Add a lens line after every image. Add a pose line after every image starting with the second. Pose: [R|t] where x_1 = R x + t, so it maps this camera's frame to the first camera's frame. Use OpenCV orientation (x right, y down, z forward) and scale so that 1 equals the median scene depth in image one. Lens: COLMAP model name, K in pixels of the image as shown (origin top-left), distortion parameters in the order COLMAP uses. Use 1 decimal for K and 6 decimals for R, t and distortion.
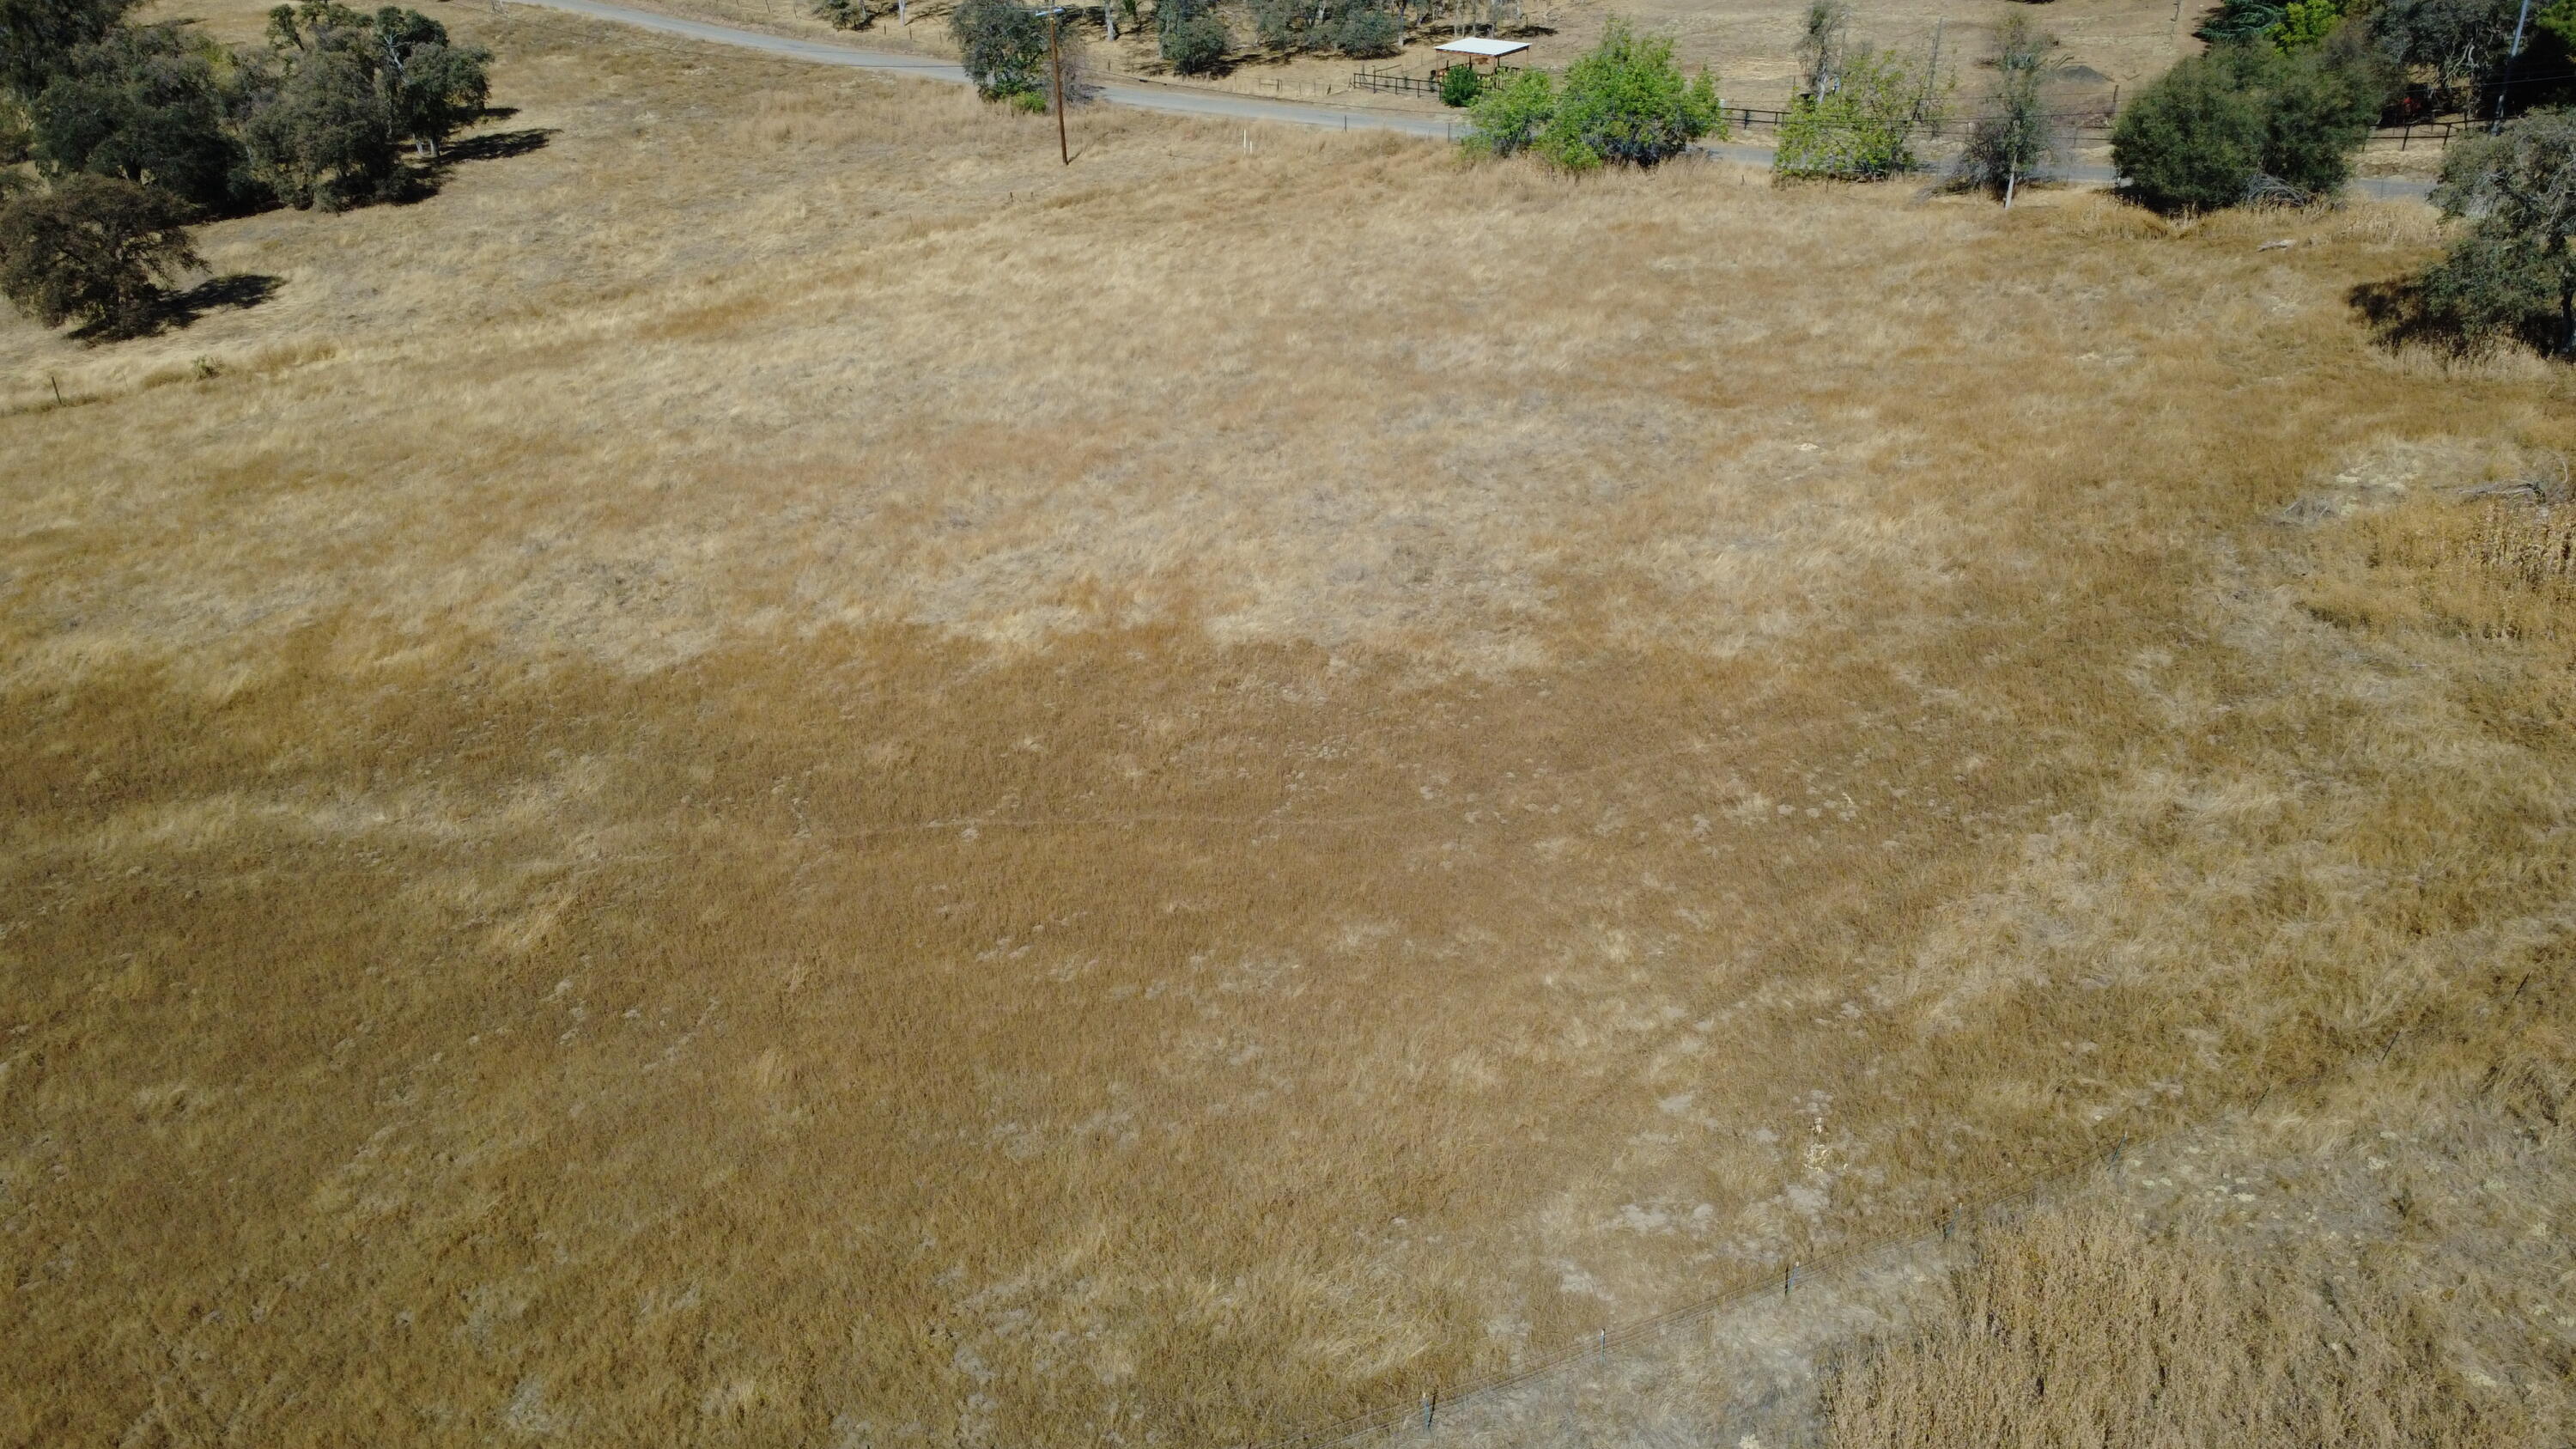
lens RADIAL K [[1848.6, 0, 1288.0], [0, 1848.6, 724.5], [0, 0, 1]] dist [0.000795, 0.001726]
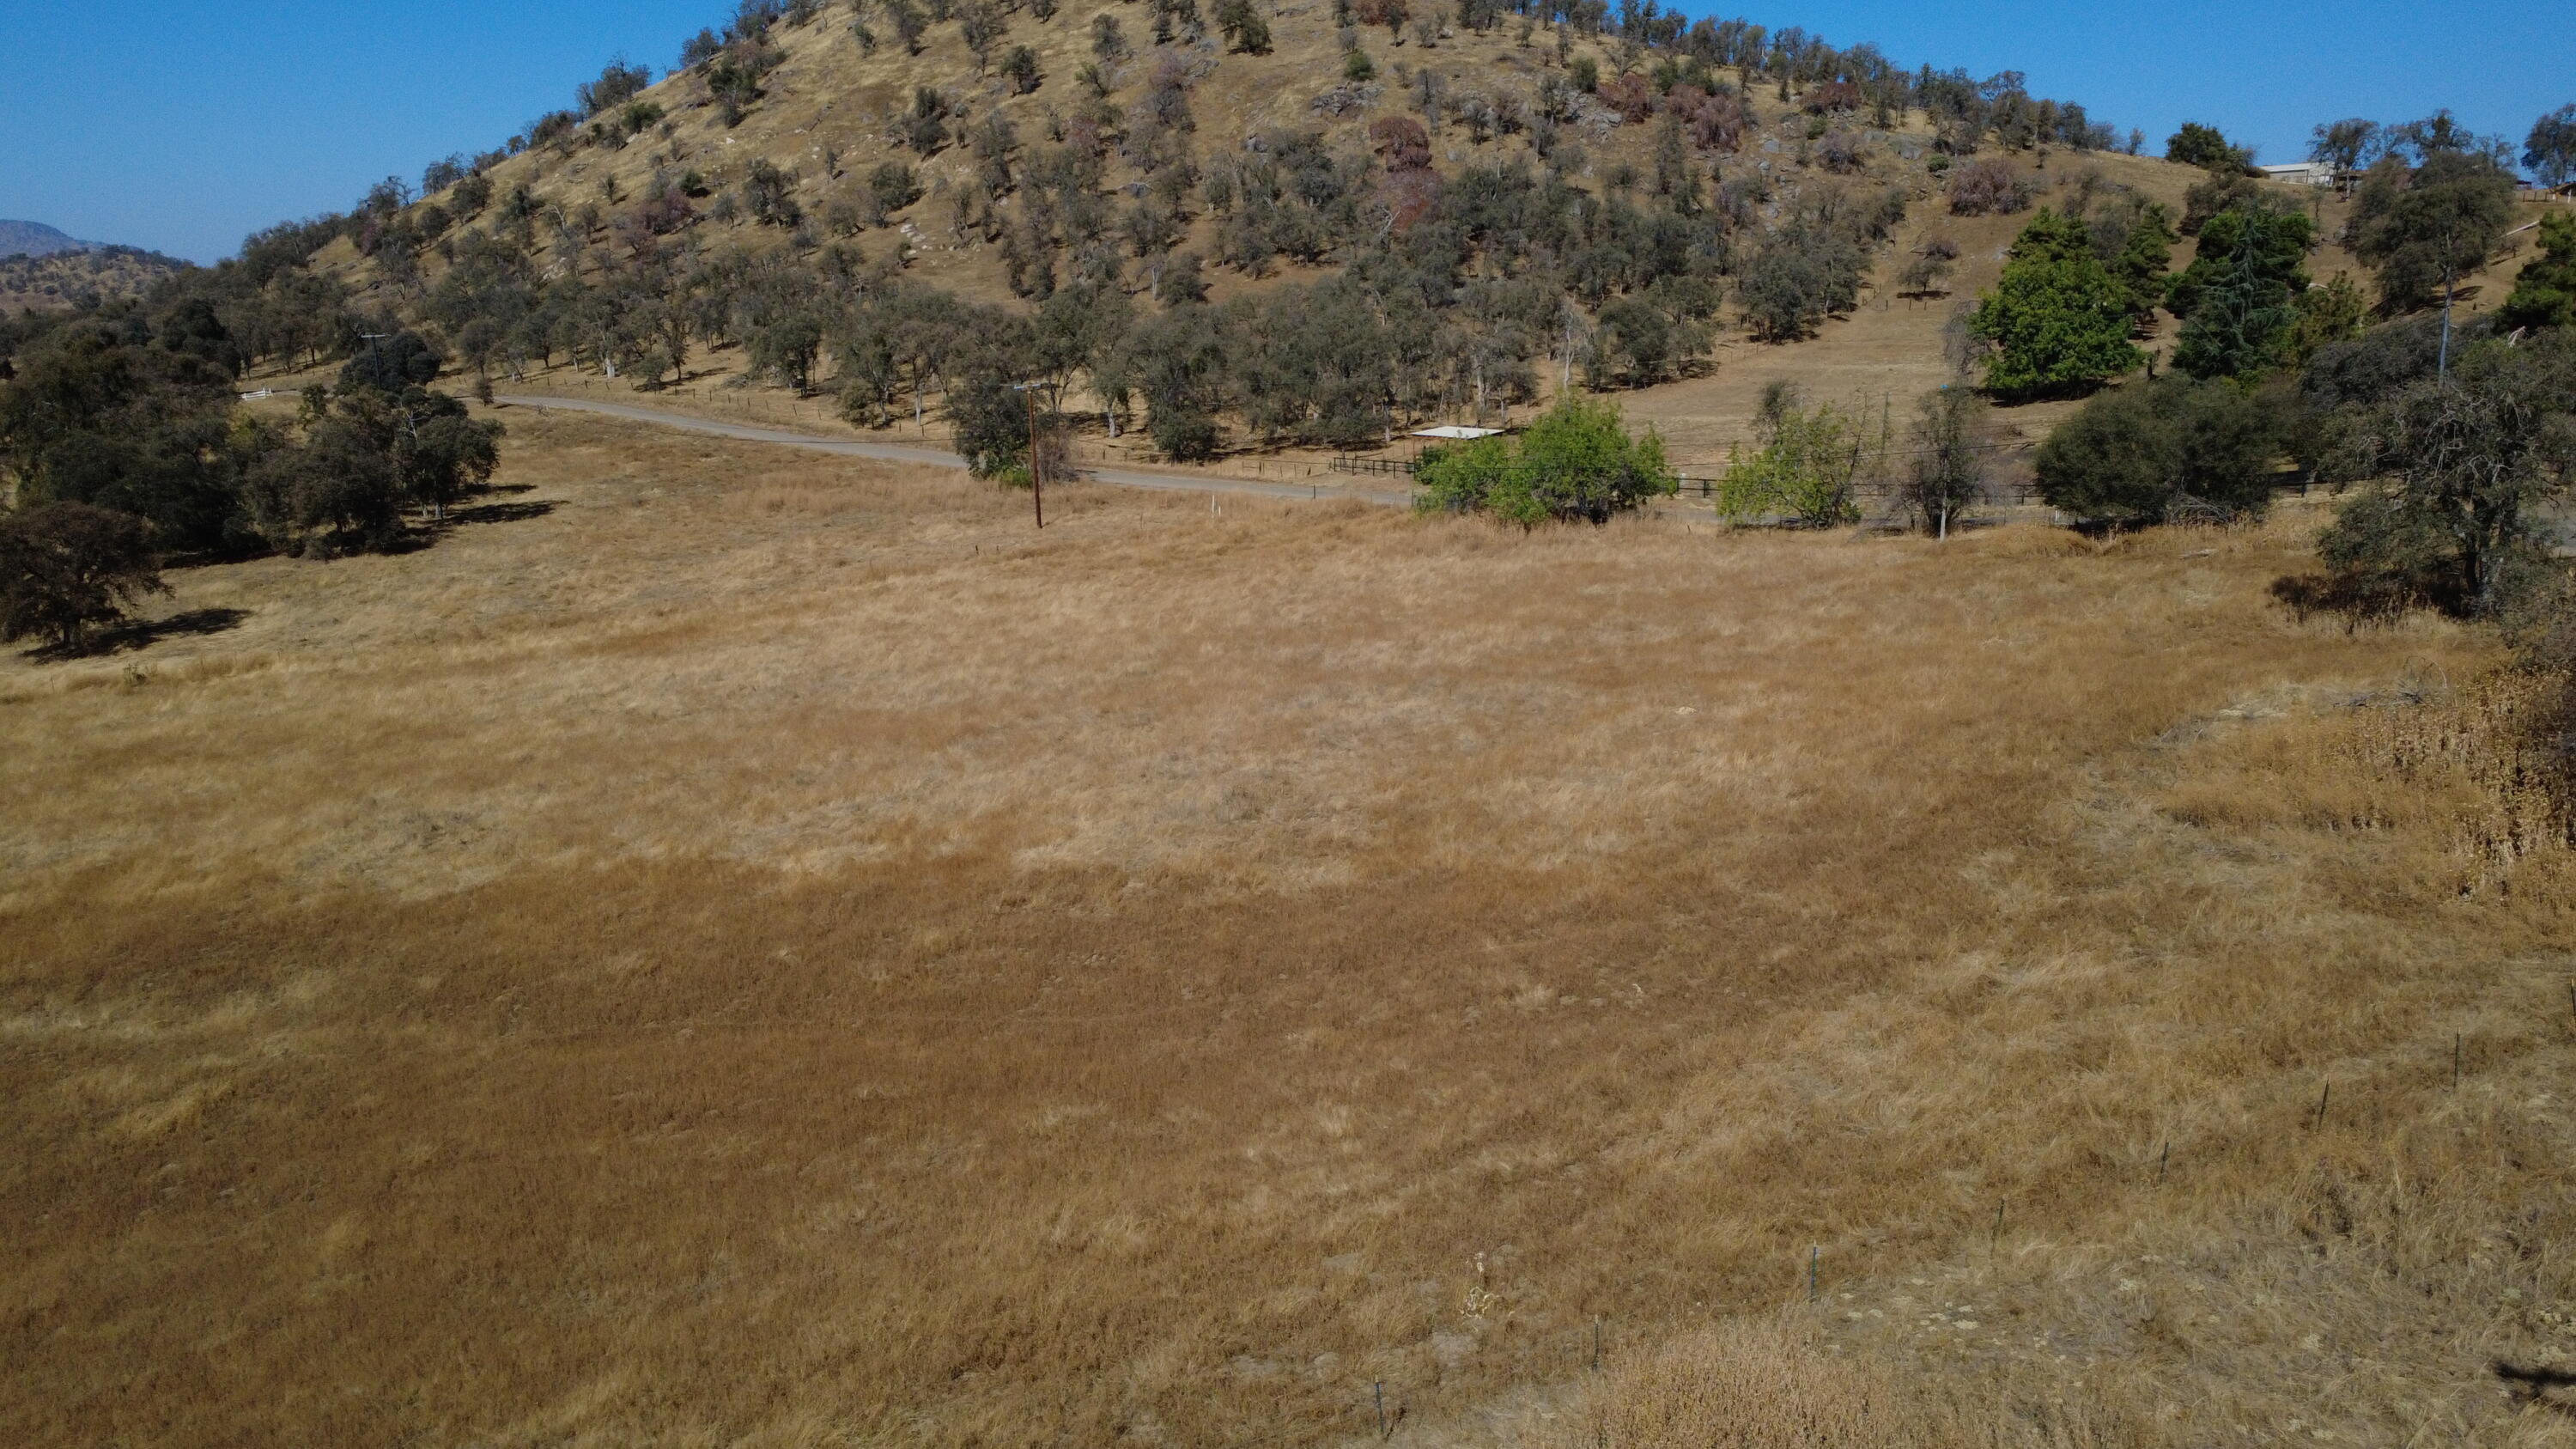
lens RADIAL K [[1848.6, 0, 1288.0], [0, 1848.6, 724.5], [0, 0, 1]] dist [0.000795, 0.001726]
pose [[0.999394, 0.008555, -0.033753, 0.112295], [-0.016233, 0.972030, -0.234295, 0.087959], [0.030805, 0.234701, 0.971579, 0.068557]]
